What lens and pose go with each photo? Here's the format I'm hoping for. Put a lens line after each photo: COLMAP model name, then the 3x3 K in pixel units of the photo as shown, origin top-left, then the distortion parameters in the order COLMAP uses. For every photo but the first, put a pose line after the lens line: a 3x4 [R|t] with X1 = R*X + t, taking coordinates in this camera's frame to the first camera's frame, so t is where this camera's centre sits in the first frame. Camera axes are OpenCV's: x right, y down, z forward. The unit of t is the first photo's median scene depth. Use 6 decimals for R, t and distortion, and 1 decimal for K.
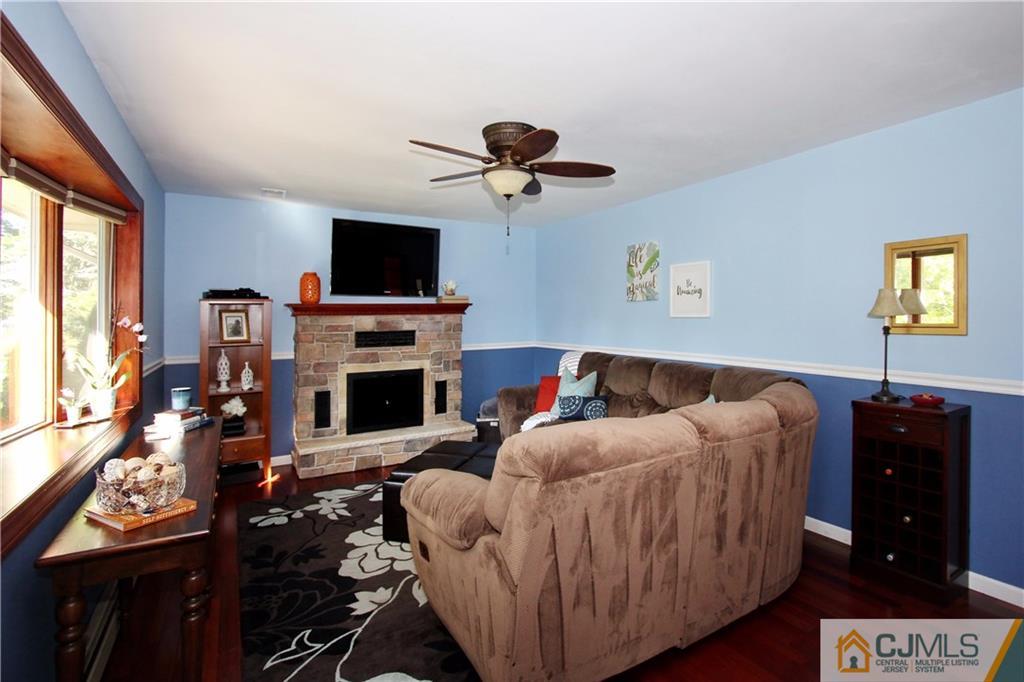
lens RADIAL K [[508.0, 0, 526.0], [0, 508.0, 316.7], [0, 0, 1]] dist [-0.000811, 0.000041]
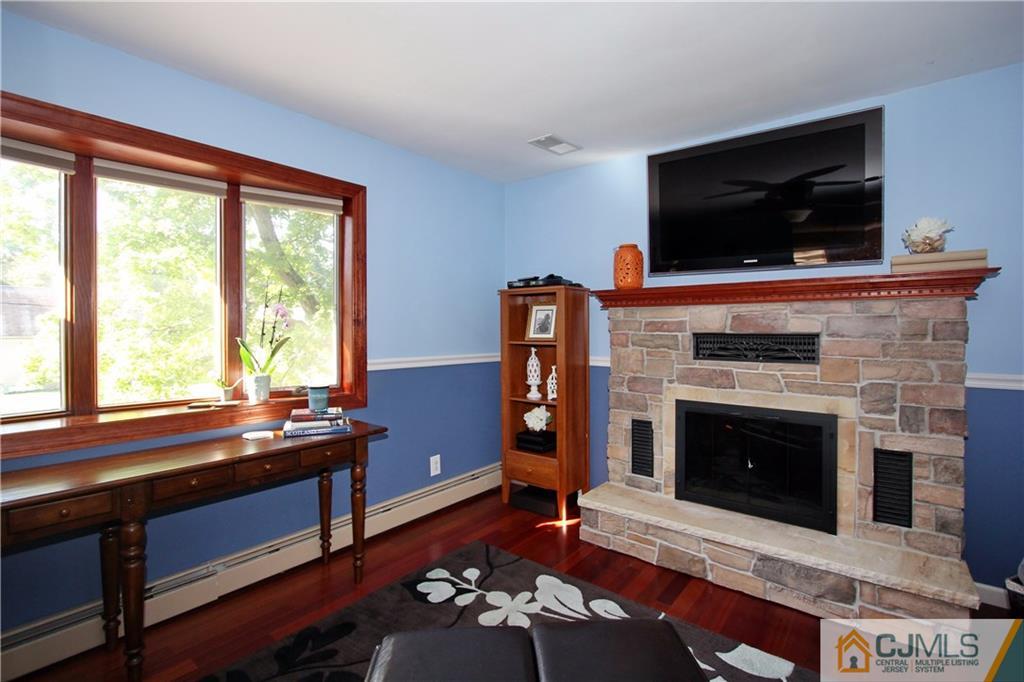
lens RADIAL K [[452.6, 0, 512.7], [0, 452.6, 322.1], [0, 0, 1]] dist [-0.003338, -0.000372]
pose [[0.341788, 0.000869, -0.939777, 0.101071], [-0.001820, 0.999998, 0.000263, 0.018111], [0.939775, 0.001620, 0.341789, 0.647338]]
